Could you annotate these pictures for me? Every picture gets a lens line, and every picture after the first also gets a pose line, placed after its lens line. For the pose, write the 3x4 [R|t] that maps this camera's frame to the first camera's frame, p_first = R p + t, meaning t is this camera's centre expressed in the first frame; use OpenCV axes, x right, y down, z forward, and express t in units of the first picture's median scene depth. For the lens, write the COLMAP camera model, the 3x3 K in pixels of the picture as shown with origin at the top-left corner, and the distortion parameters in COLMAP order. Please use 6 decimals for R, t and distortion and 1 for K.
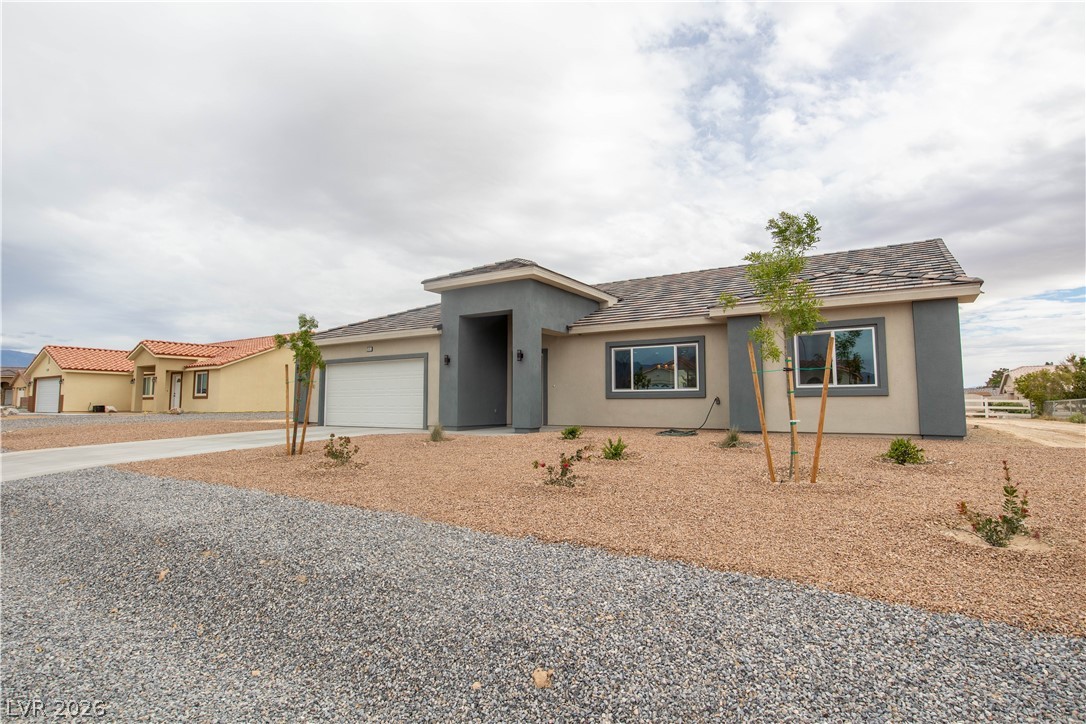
lens RADIAL K [[542.7, 0, 548.2], [0, 542.7, 357.8], [0, 0, 1]] dist [-0.014302, 0.002965]
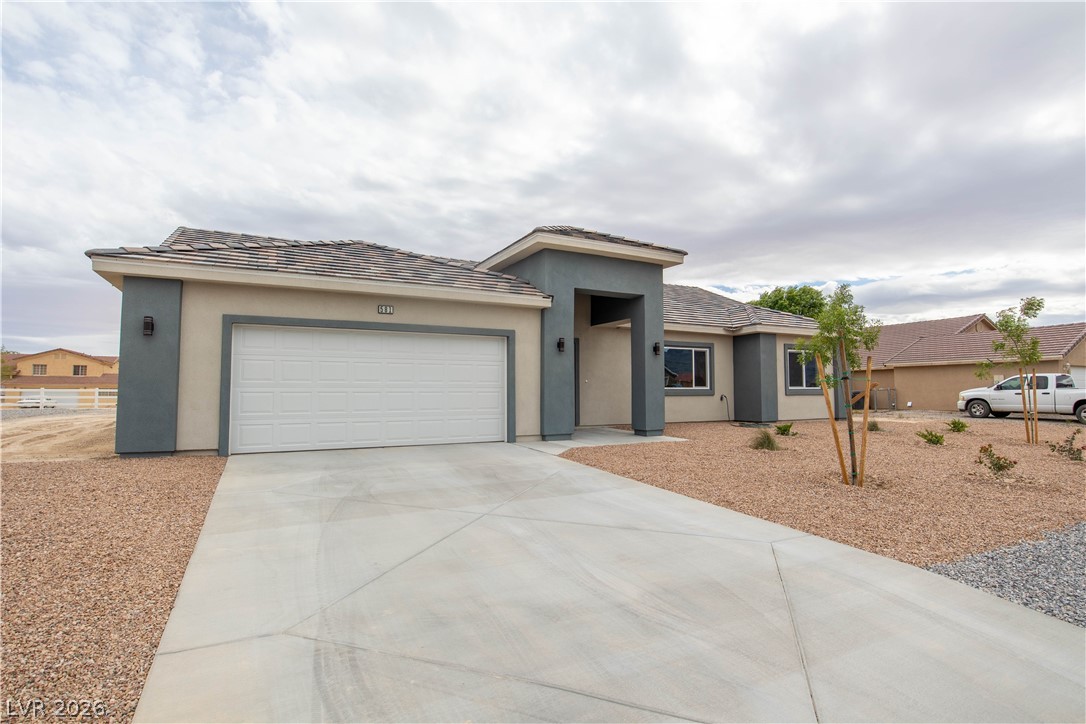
lens RADIAL K [[542.7, 0, 548.2], [0, 542.7, 357.8], [0, 0, 1]] dist [-0.014302, 0.002965]
pose [[0.498504, 0.055536, 0.865107, -0.849898], [-0.072891, 0.997097, -0.022007, 0.040418], [-0.863818, -0.052088, 0.501105, 0.656322]]
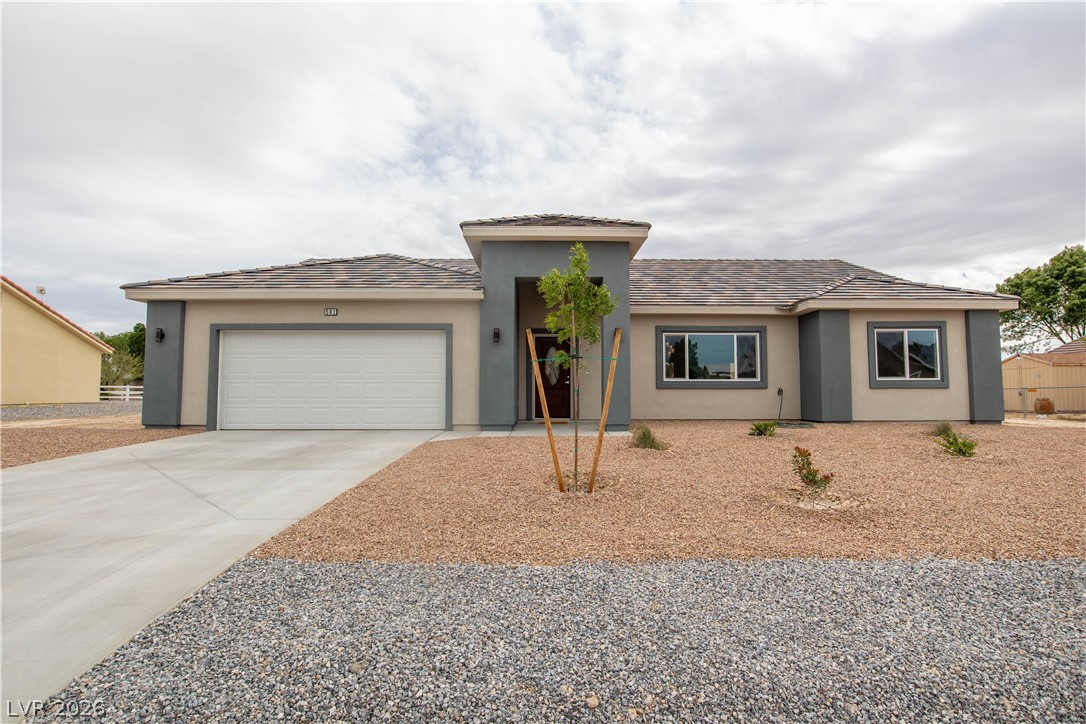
lens RADIAL K [[542.7, 0, 548.2], [0, 542.7, 357.8], [0, 0, 1]] dist [-0.014302, 0.002965]
pose [[0.841576, 0.036785, 0.538885, -0.535212], [-0.047038, 0.998879, 0.005275, 0.028334], [-0.538087, -0.029788, 0.842363, 0.345321]]
